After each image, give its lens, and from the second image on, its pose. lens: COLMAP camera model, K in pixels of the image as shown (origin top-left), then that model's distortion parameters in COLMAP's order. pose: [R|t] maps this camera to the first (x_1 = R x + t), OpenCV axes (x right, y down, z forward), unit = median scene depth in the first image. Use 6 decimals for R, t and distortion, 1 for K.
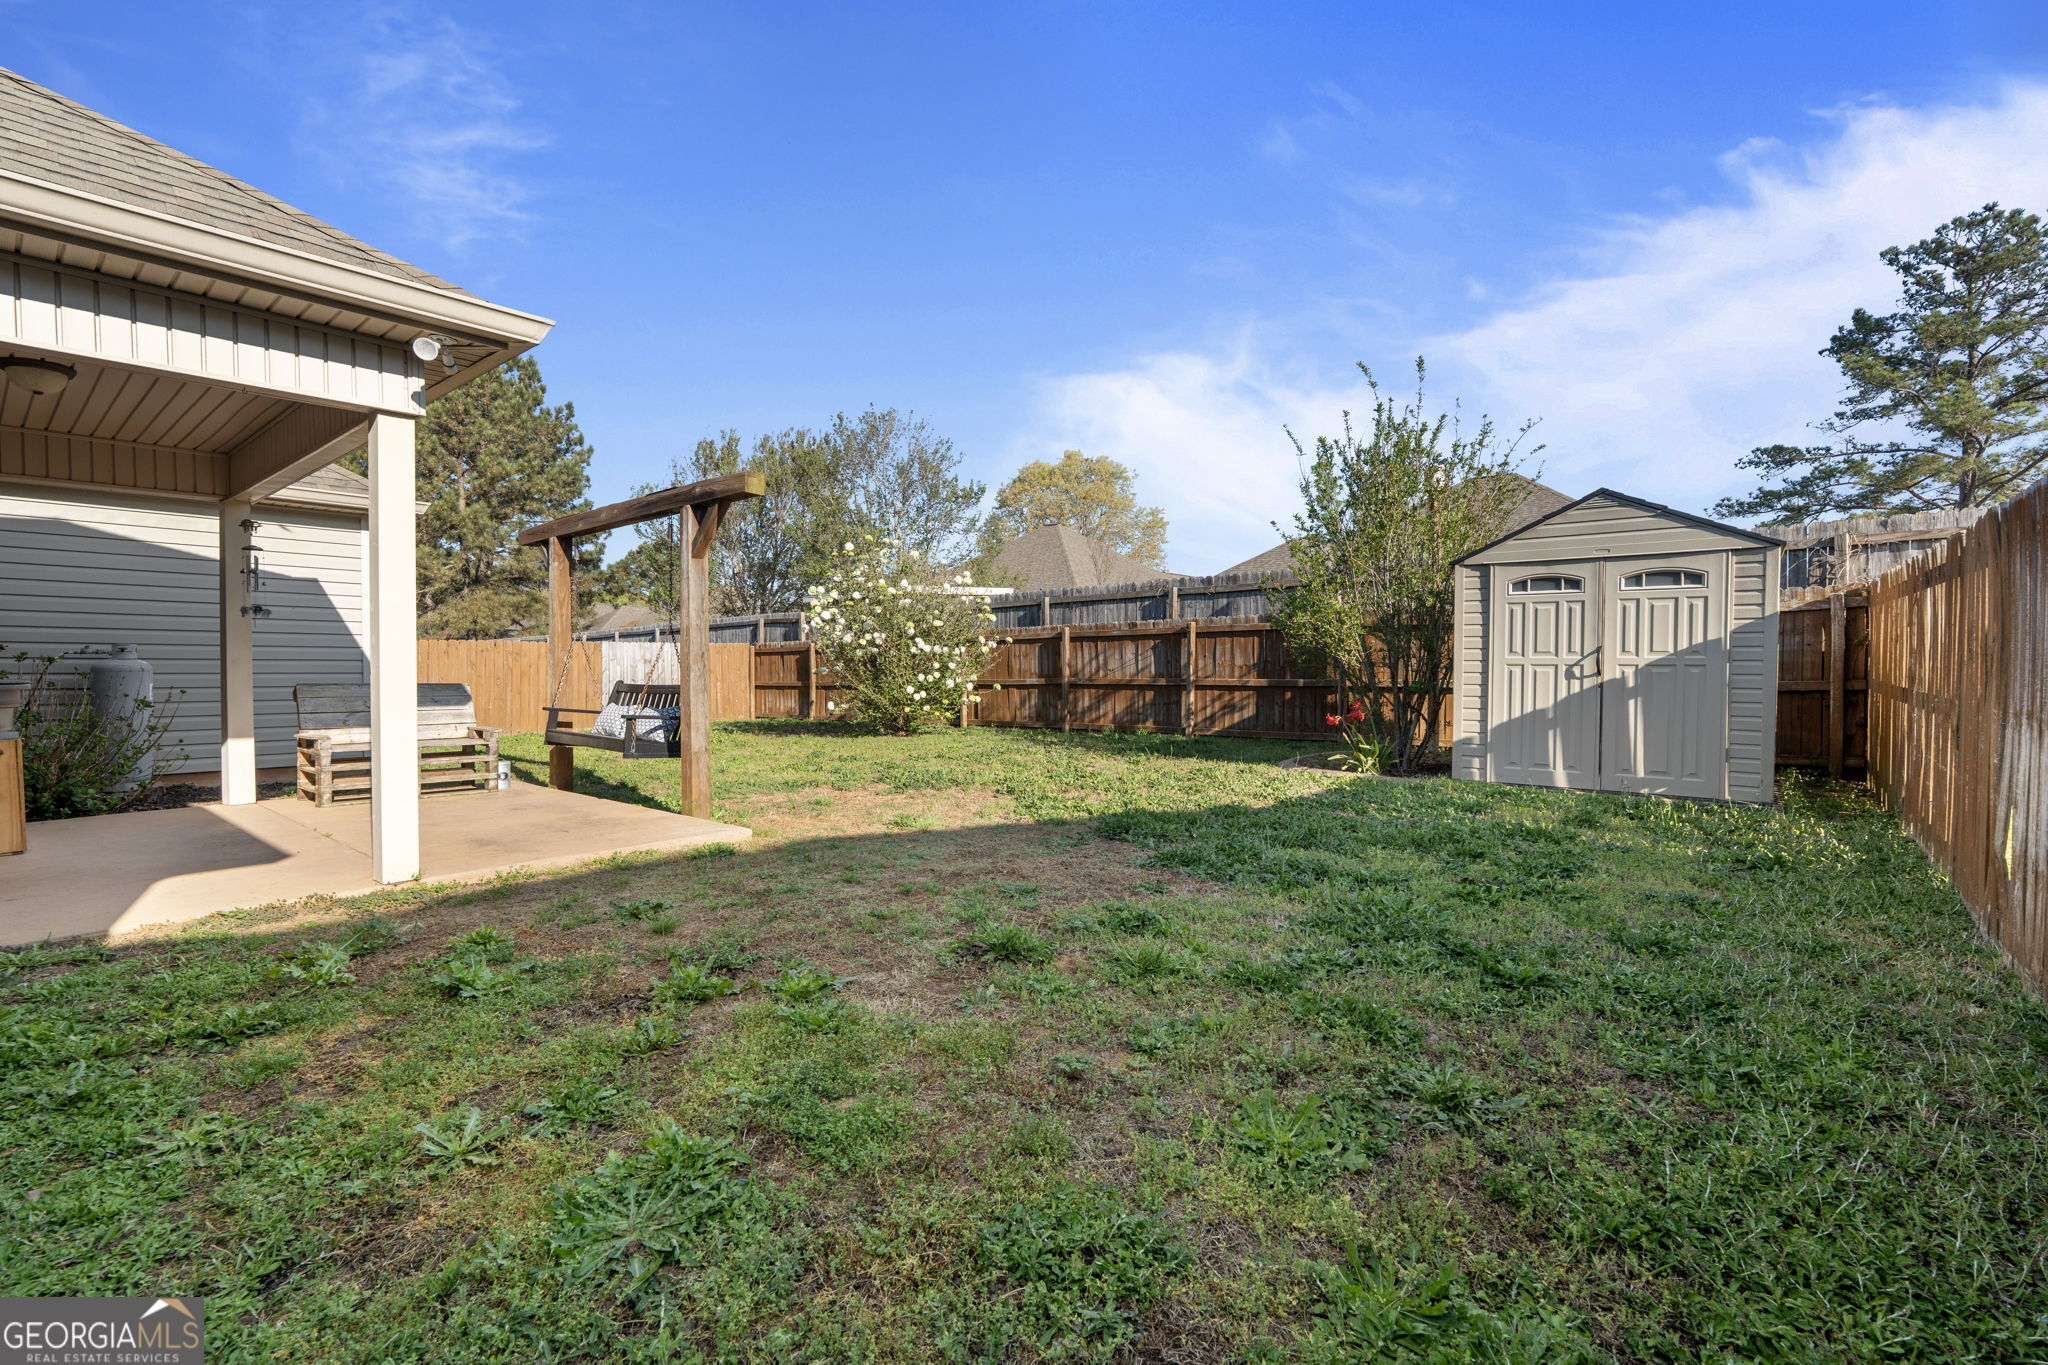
lens RADIAL K [[901.4, 0, 1025.8], [0, 901.4, 678.2], [0, 0, 1]] dist [-0.003898, -0.000102]
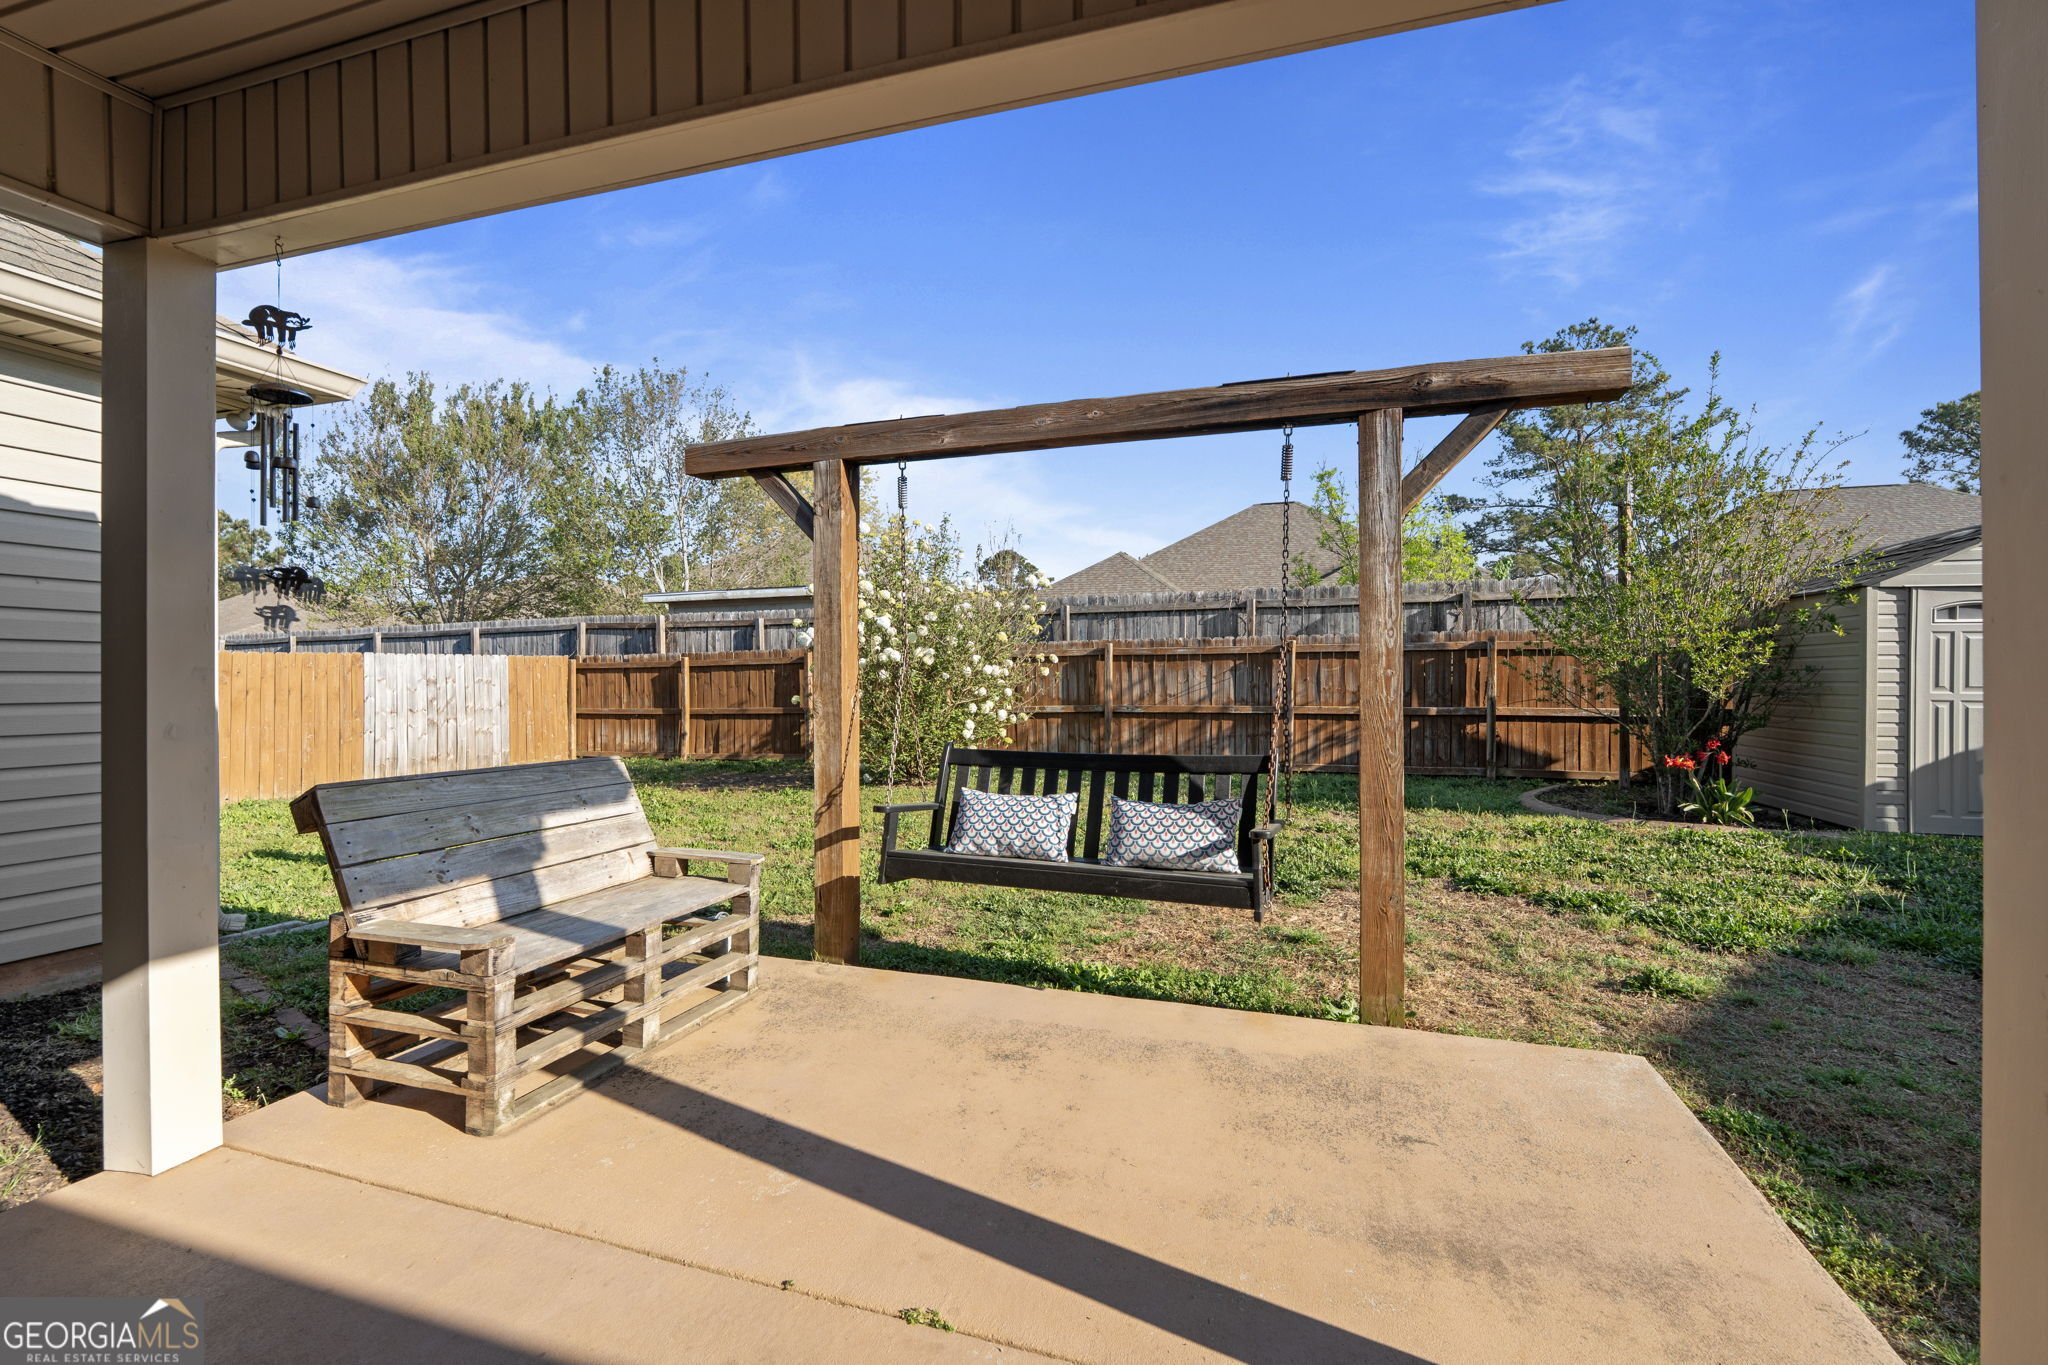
lens RADIAL K [[903.3, 0, 1023.4], [0, 903.3, 672.1], [0, 0, 1]] dist [-0.006317, 0.000828]
pose [[0.929605, 0.002558, 0.368548, -0.340419], [0.003970, 0.999848, -0.016955, -0.017099], [-0.368536, 0.017225, 0.929454, 0.273283]]
